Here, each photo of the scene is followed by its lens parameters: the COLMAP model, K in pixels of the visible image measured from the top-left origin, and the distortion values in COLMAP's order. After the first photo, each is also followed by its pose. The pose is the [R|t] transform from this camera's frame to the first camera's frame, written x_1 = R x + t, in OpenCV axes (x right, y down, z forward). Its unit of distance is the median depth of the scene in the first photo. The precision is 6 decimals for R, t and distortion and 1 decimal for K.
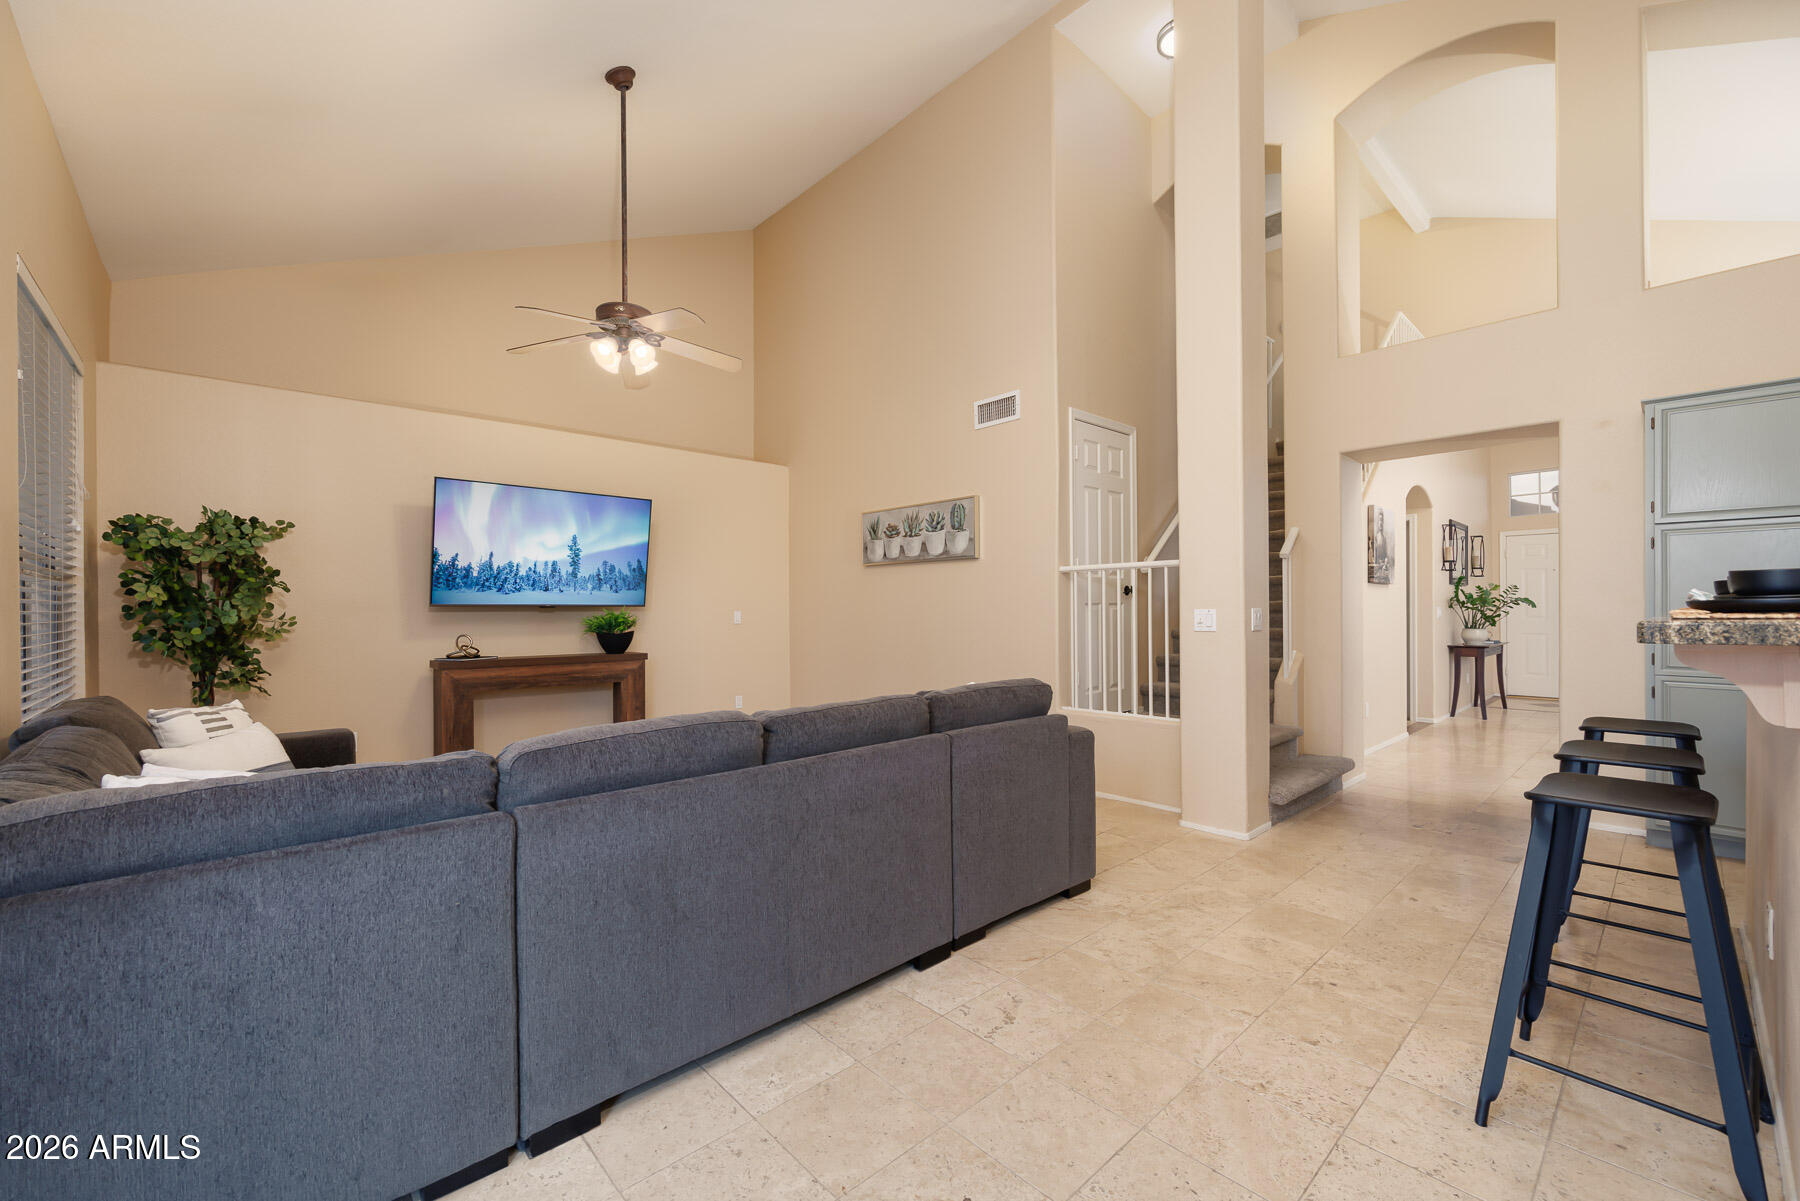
lens RADIAL K [[728.5, 0, 896.9], [0, 728.5, 610.3], [0, 0, 1]] dist [-0.001986, 0.001998]
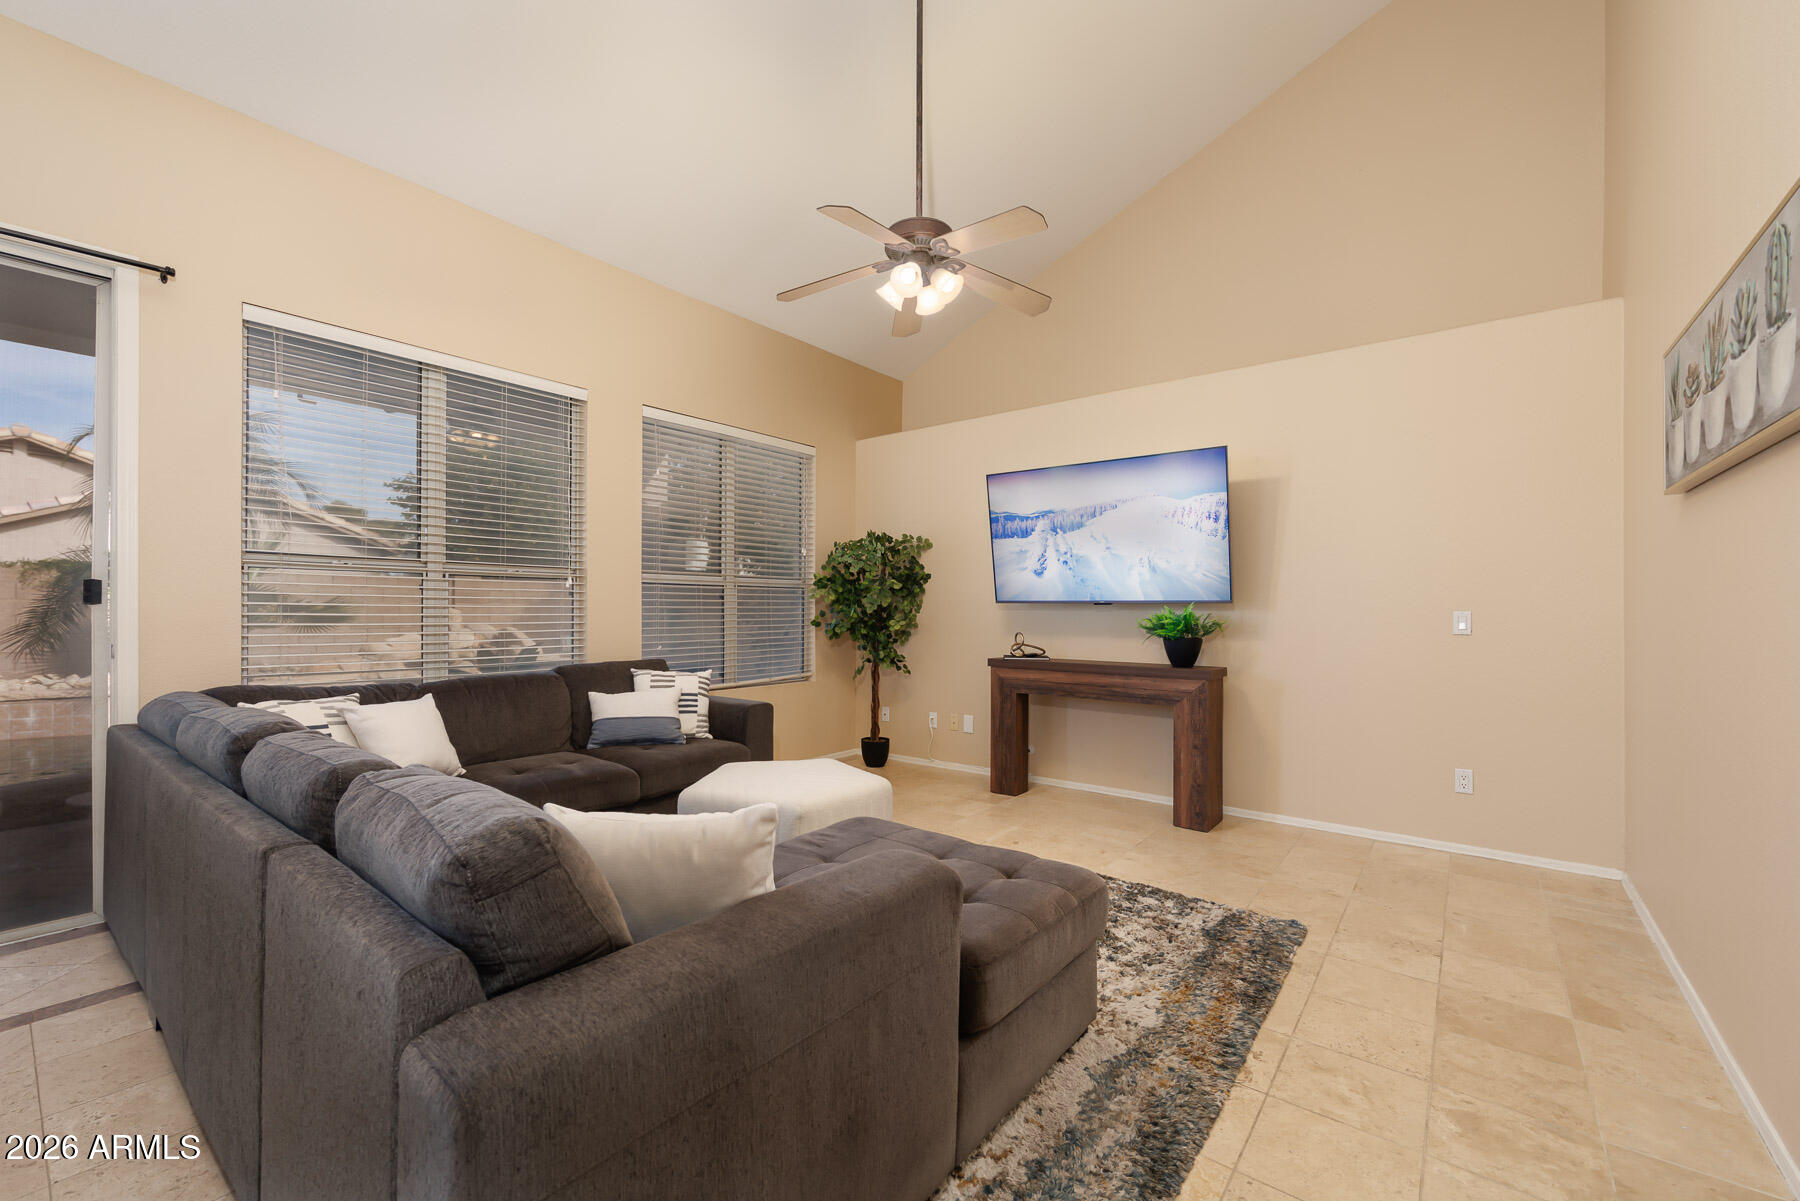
lens RADIAL K [[728.5, 0, 889.6], [0, 728.5, 615.1], [0, 0, 1]] dist [-0.001986, 0.001998]
pose [[0.152816, 0.011464, -0.988188, 0.316240], [-0.002991, 0.999934, 0.011138, -0.000372], [0.988250, 0.001253, 0.152840, 0.644424]]
